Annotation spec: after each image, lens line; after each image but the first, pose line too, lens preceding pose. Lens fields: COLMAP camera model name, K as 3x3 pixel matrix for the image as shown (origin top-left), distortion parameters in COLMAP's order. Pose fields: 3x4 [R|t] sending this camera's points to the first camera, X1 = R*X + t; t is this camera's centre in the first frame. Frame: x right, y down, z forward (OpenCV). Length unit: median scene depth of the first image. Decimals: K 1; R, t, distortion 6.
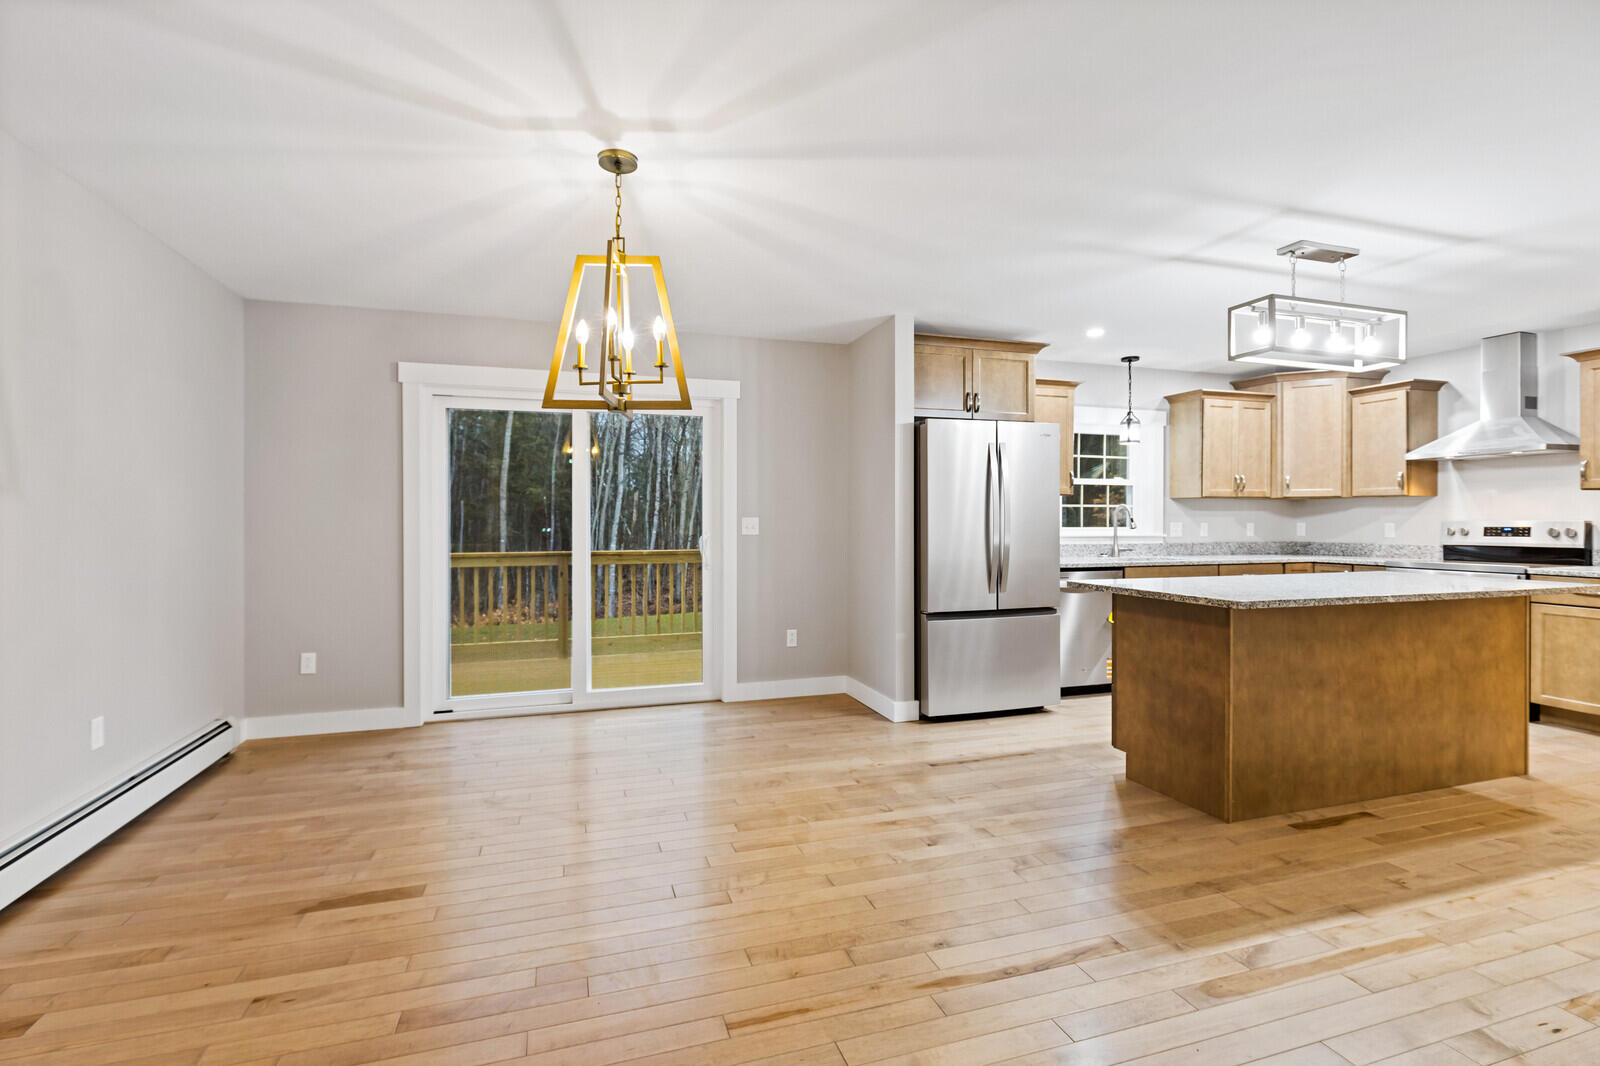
lens RADIAL K [[727.6, 0, 791.8], [0, 727.6, 522.9], [0, 0, 1]] dist [-0.002557, -0.000288]
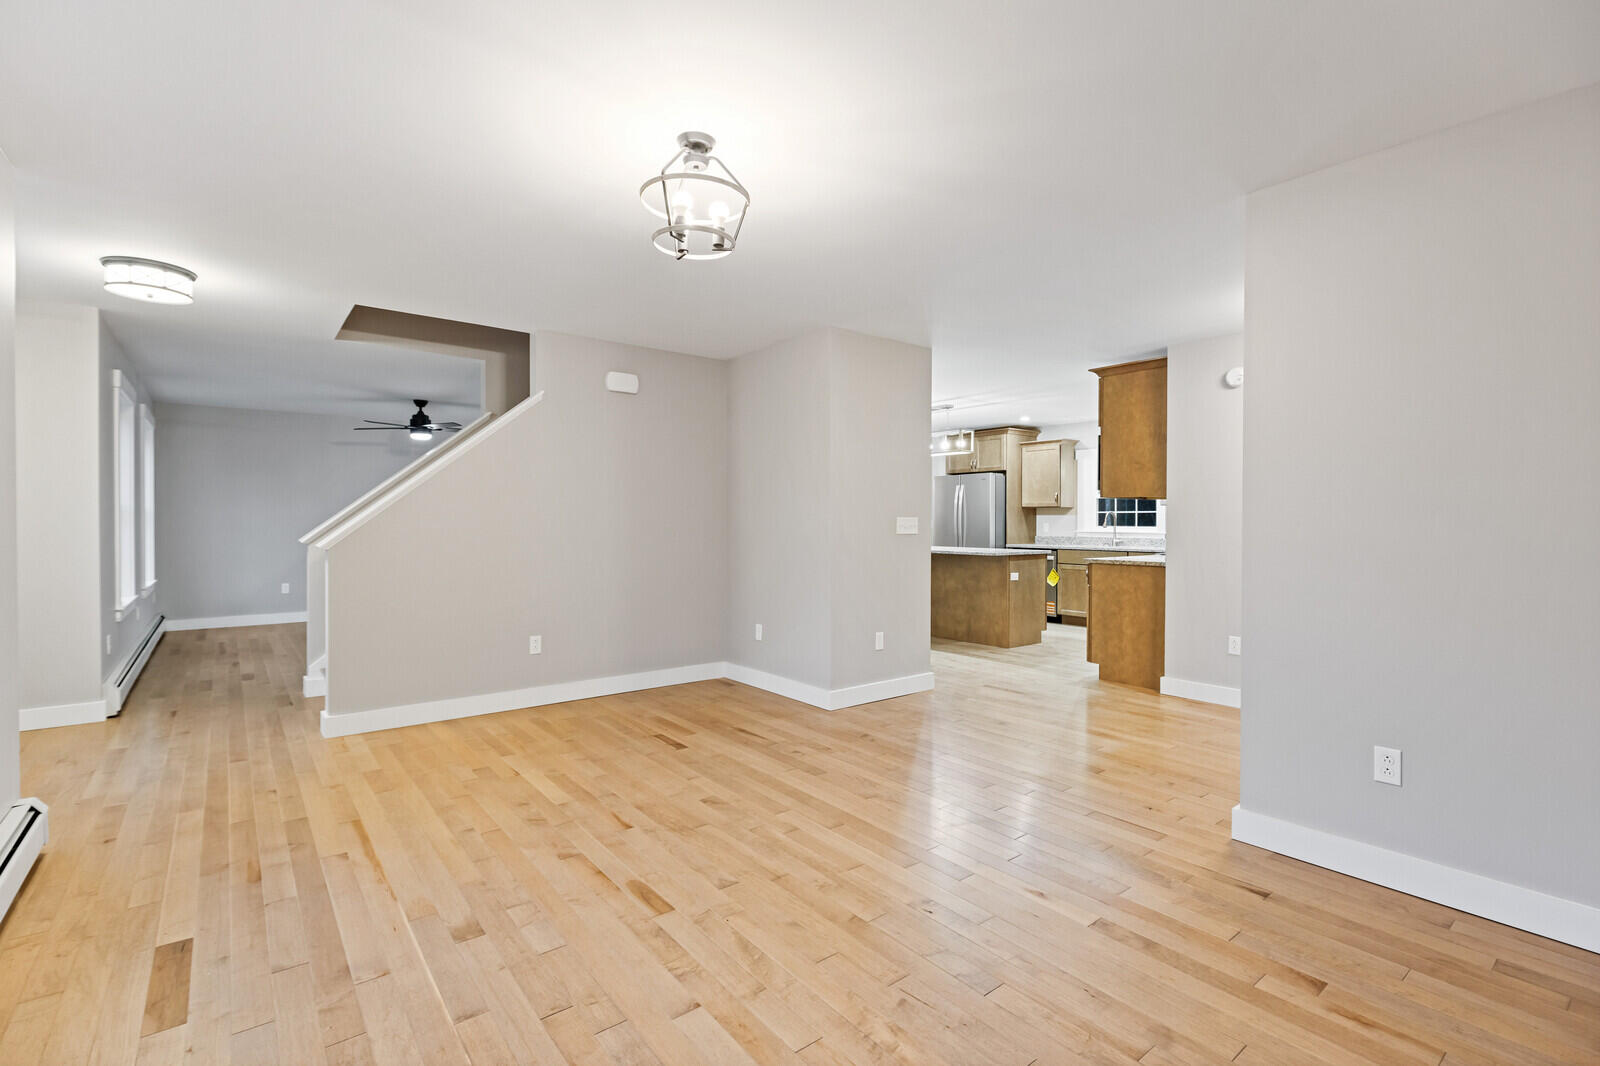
lens RADIAL K [[727.6, 0, 801.8], [0, 727.6, 529.9], [0, 0, 1]] dist [-0.002557, -0.000288]
pose [[0.362978, 0.012949, -0.931708, 2.115835], [-0.004899, 0.999916, 0.011988, -0.002196], [0.931785, 0.000213, 0.363011, -0.206143]]
